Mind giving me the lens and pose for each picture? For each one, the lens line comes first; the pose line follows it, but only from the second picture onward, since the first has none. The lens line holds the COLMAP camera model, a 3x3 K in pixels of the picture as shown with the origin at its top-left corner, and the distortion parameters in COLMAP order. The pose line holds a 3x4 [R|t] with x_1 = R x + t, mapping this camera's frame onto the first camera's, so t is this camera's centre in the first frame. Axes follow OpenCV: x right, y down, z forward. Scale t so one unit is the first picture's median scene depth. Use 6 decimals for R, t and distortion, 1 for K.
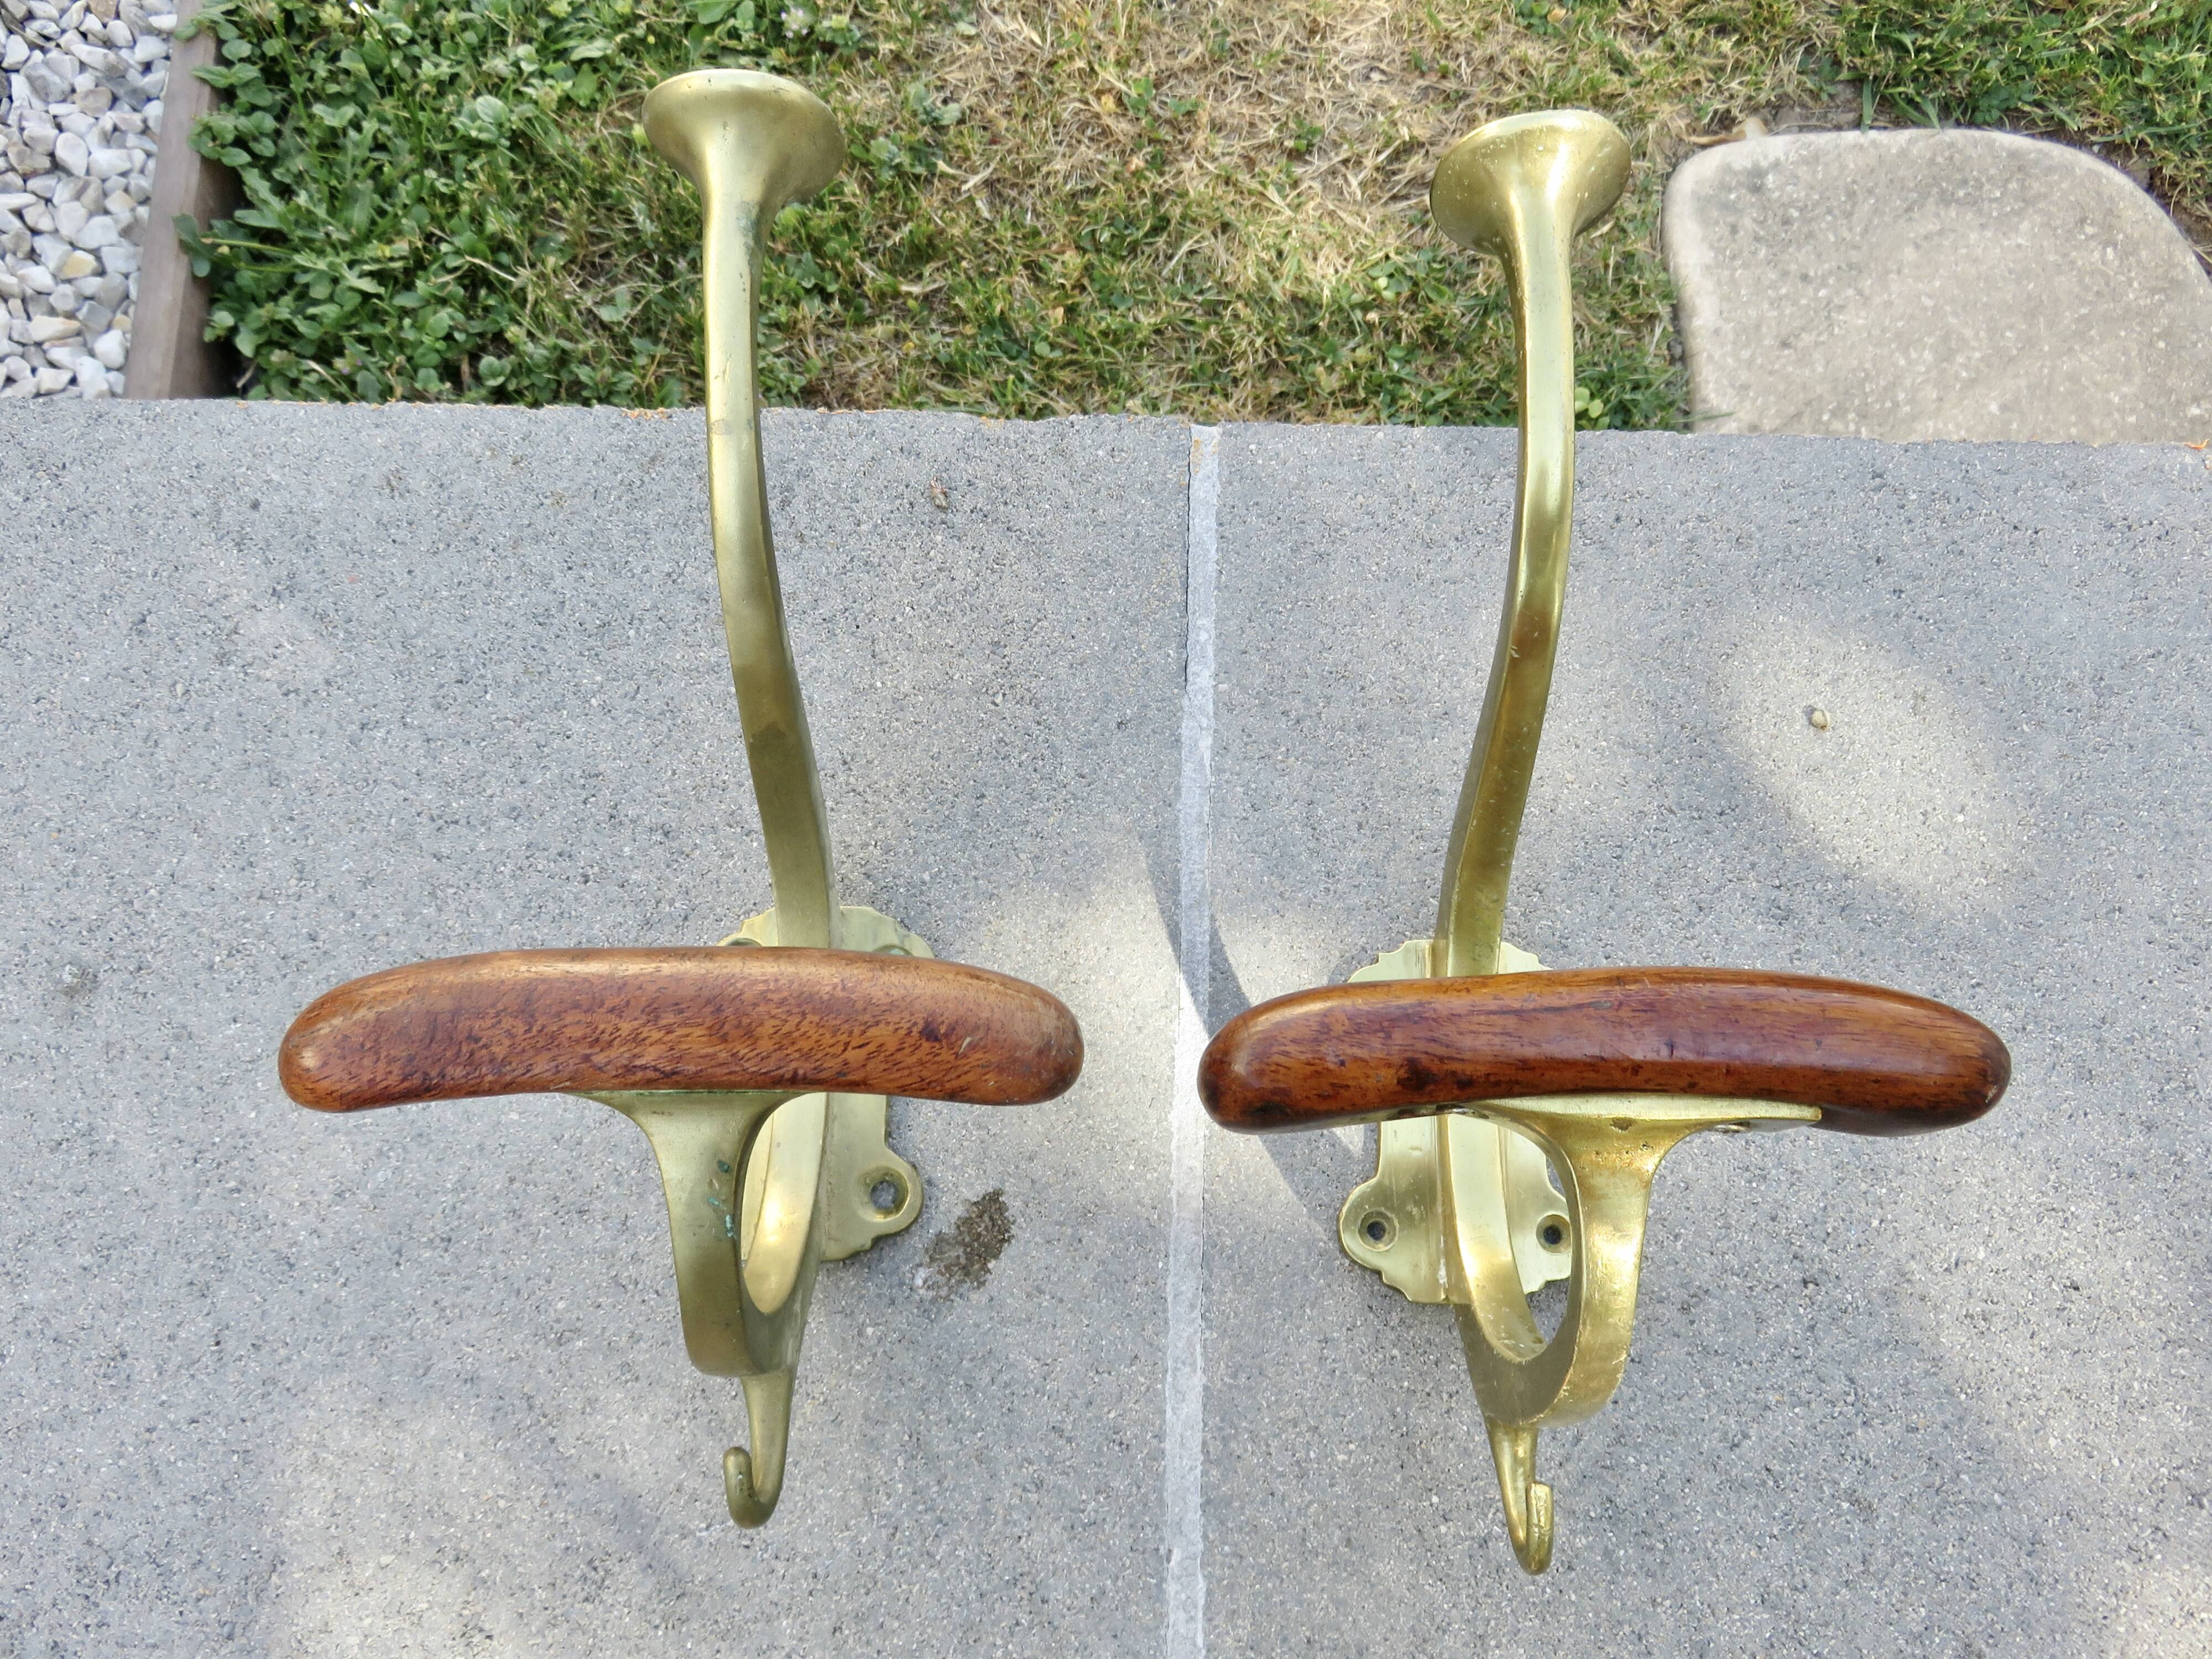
lens RADIAL K [[1663.8, 0, 1109.1], [0, 1663.8, 838.6], [0, 0, 1]] dist [-0.008350, -0.001901]
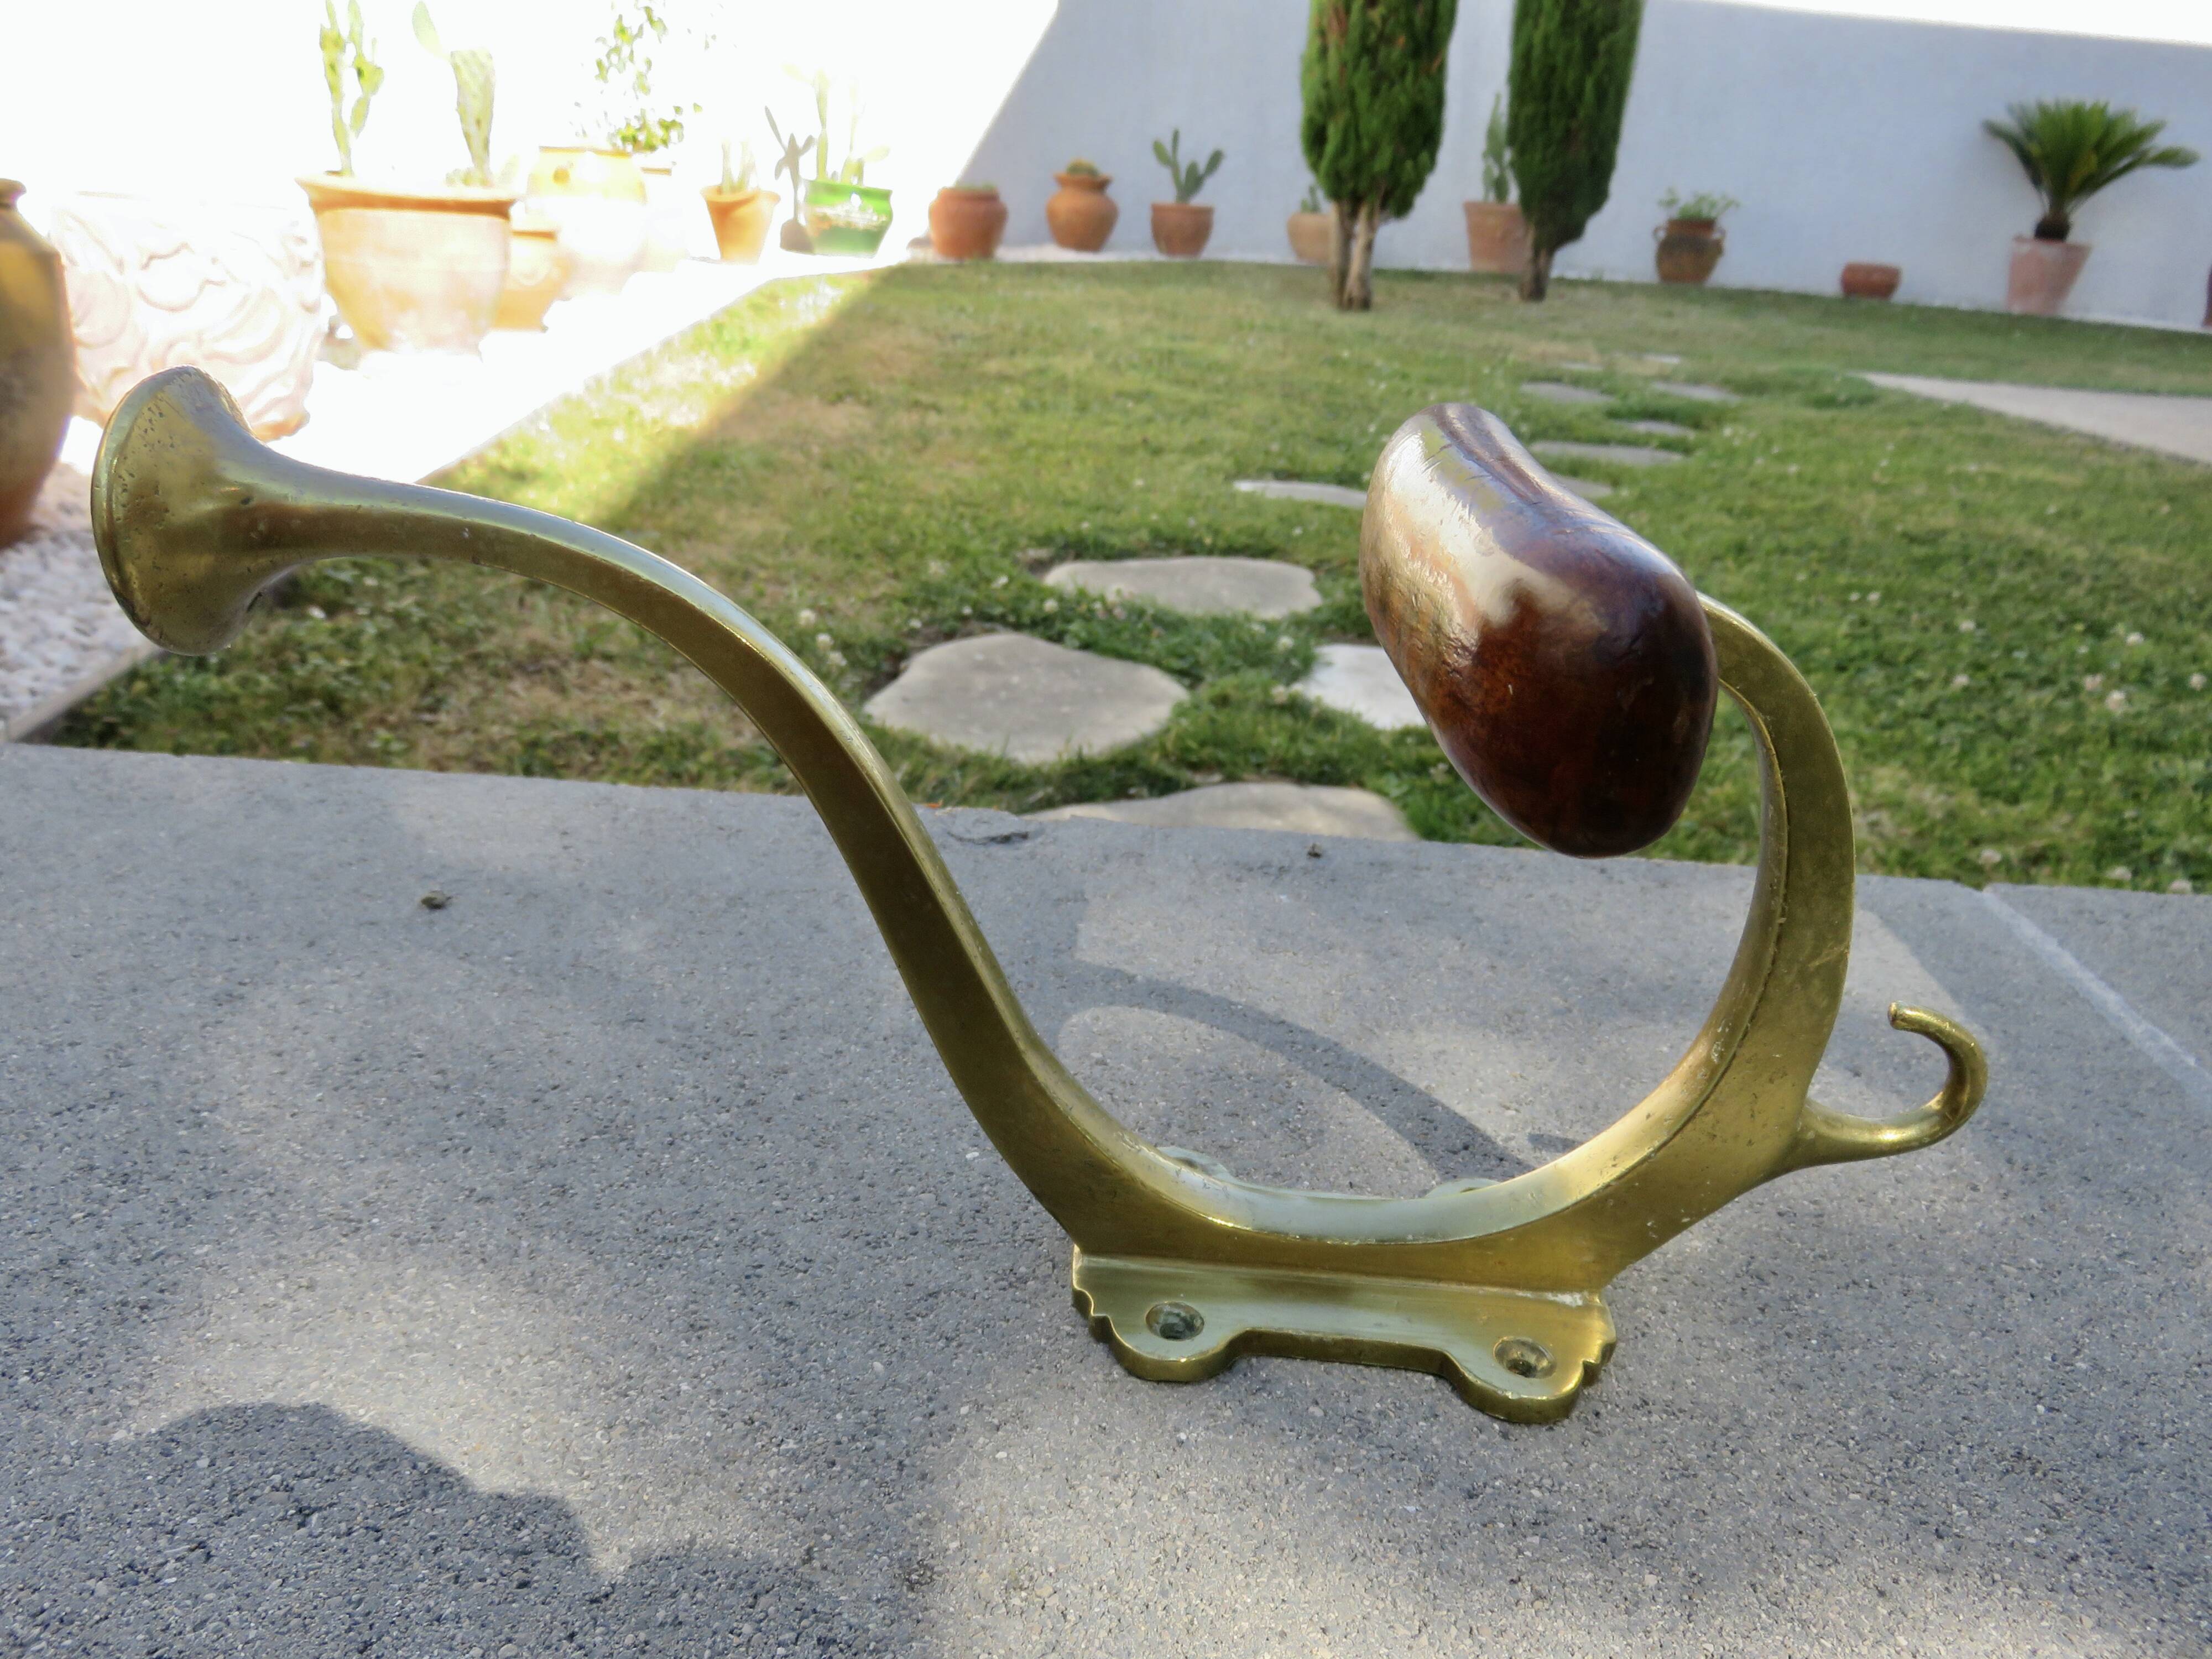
lens RADIAL K [[1663.8, 0, 1116.8], [0, 1663.8, 836.4], [0, 0, 1]] dist [-0.008350, -0.001901]
pose [[0.996834, 0.072912, 0.031711, 0.800815], [-0.022991, 0.646123, -0.762887, 0.602822], [-0.076113, 0.759743, 0.645754, 0.370625]]
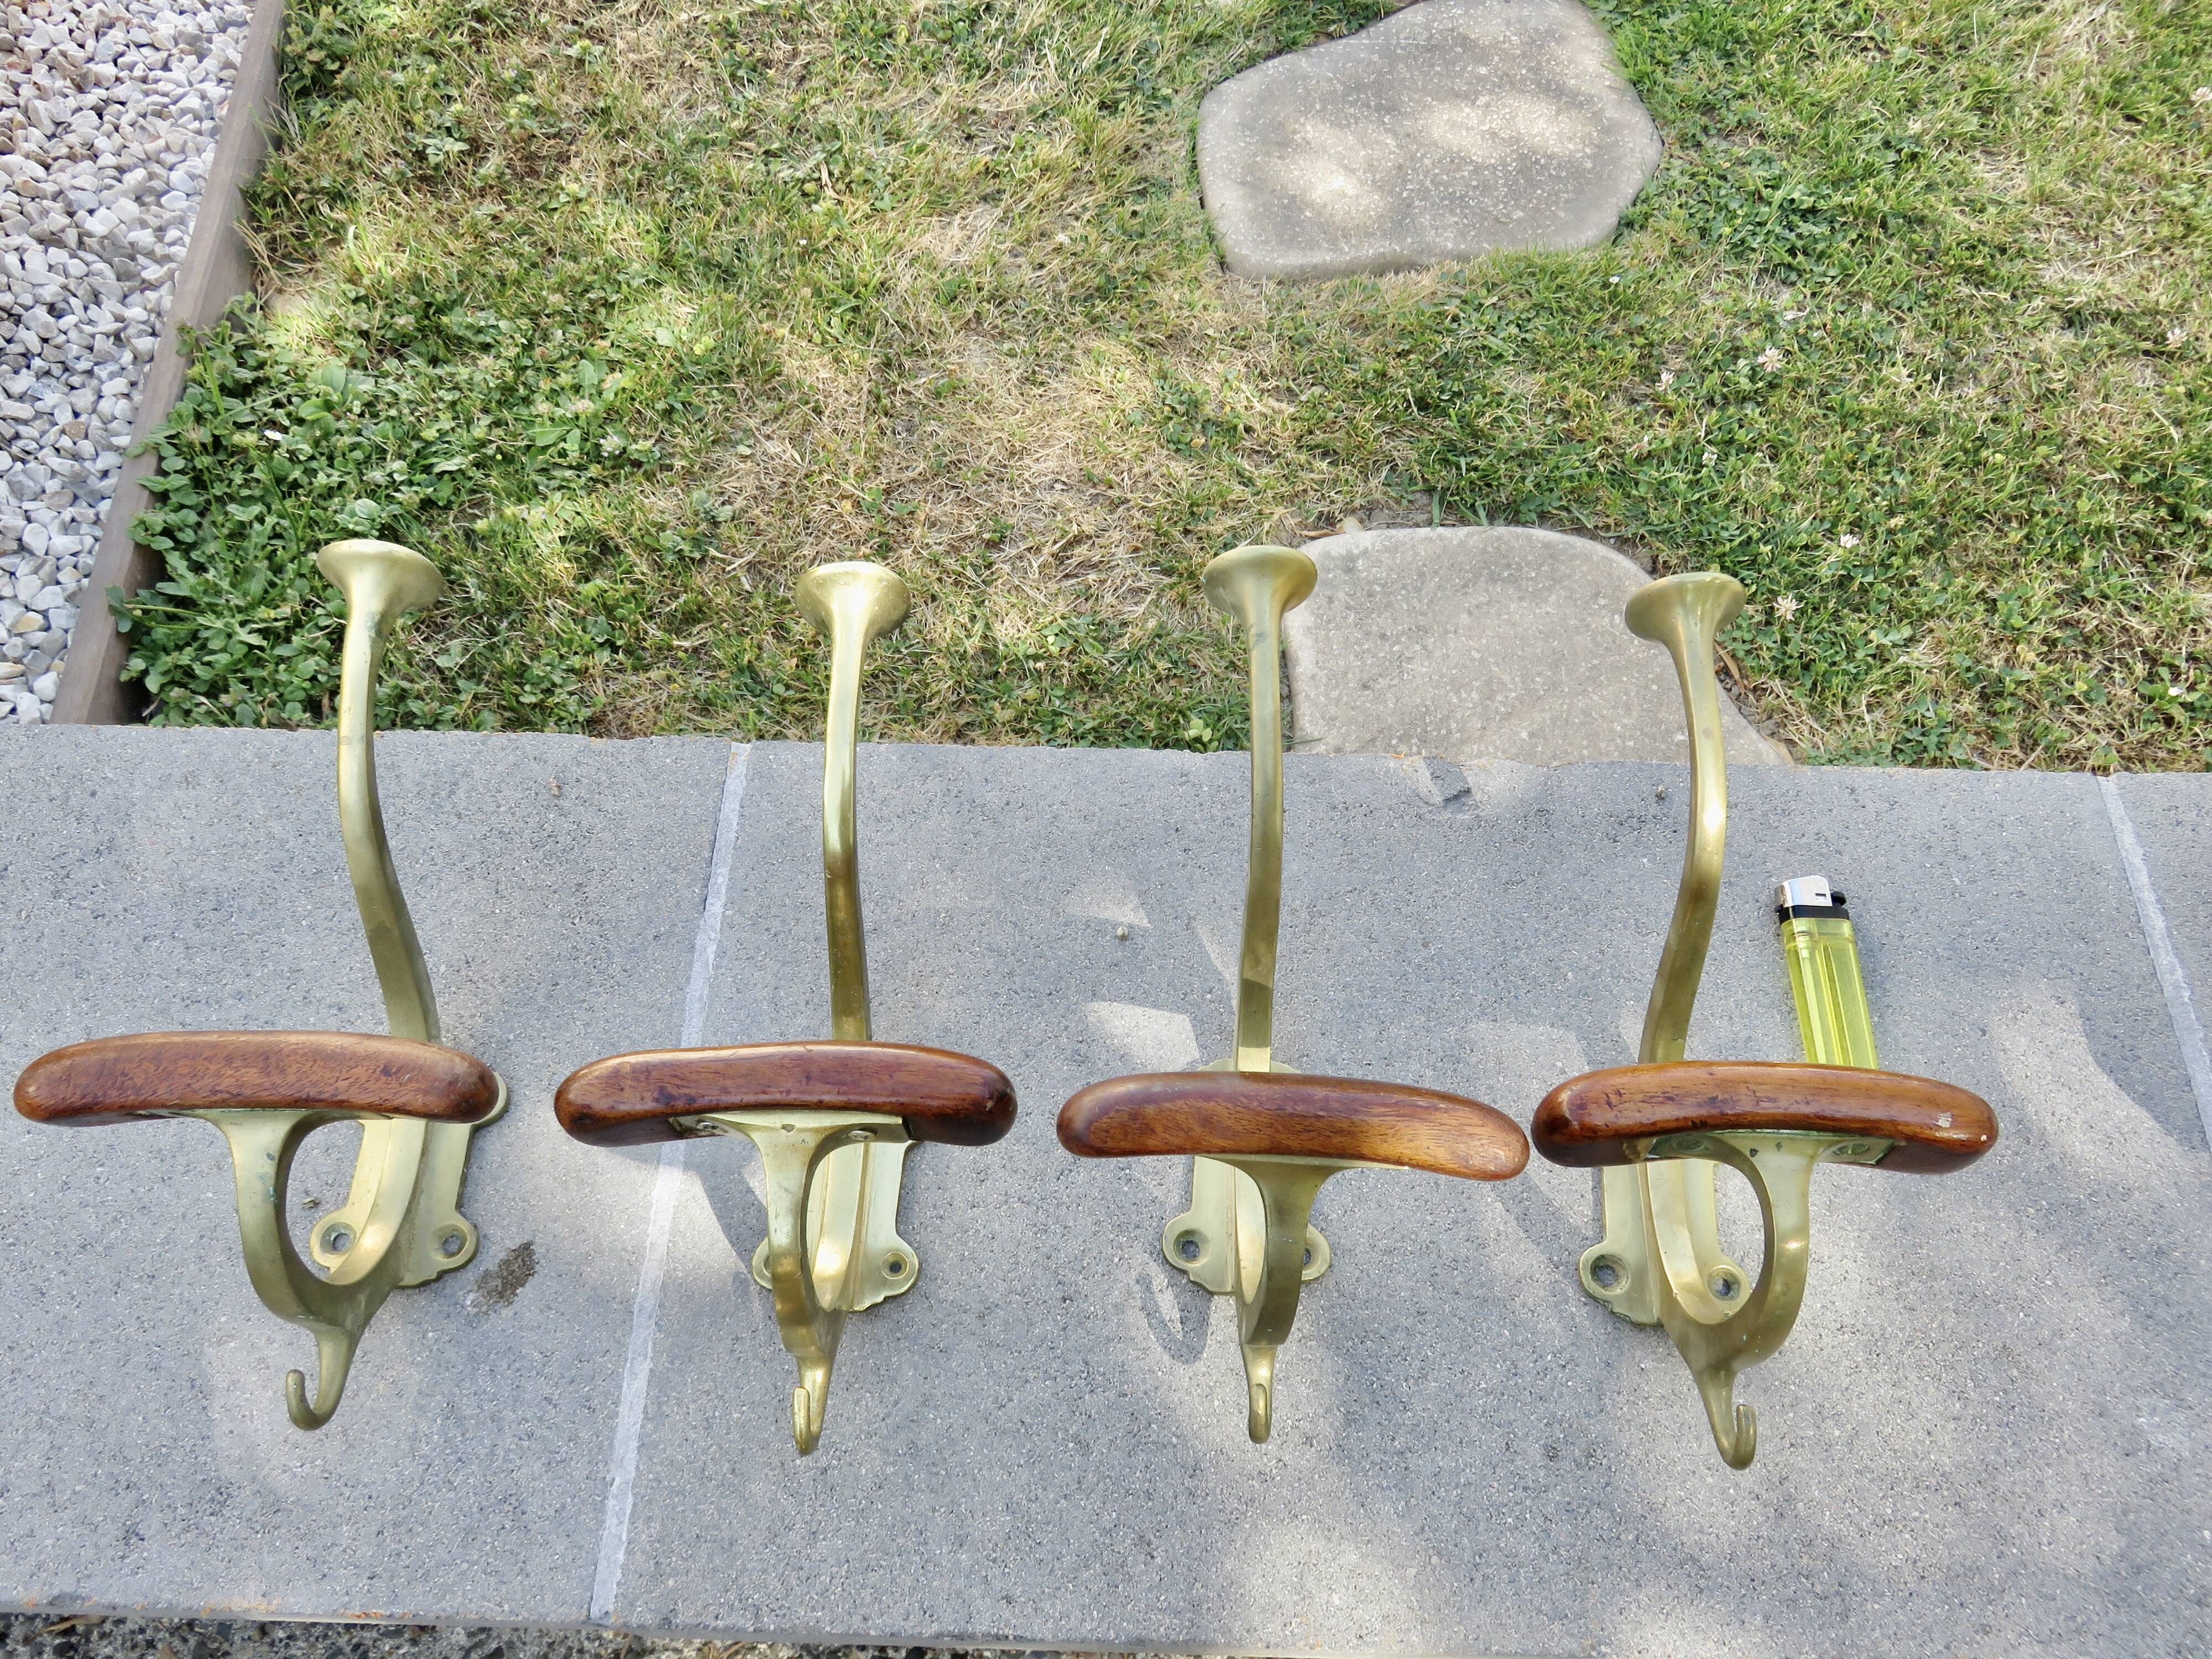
lens RADIAL K [[1663.8, 0, 1112.9], [0, 1663.8, 830.3], [0, 0, 1]] dist [-0.008350, -0.001901]
pose [[0.999780, 0.000804, 0.020983, 0.396836], [0.003327, 0.980584, -0.196073, 0.135331], [-0.020733, 0.196099, 0.980365, -0.505353]]
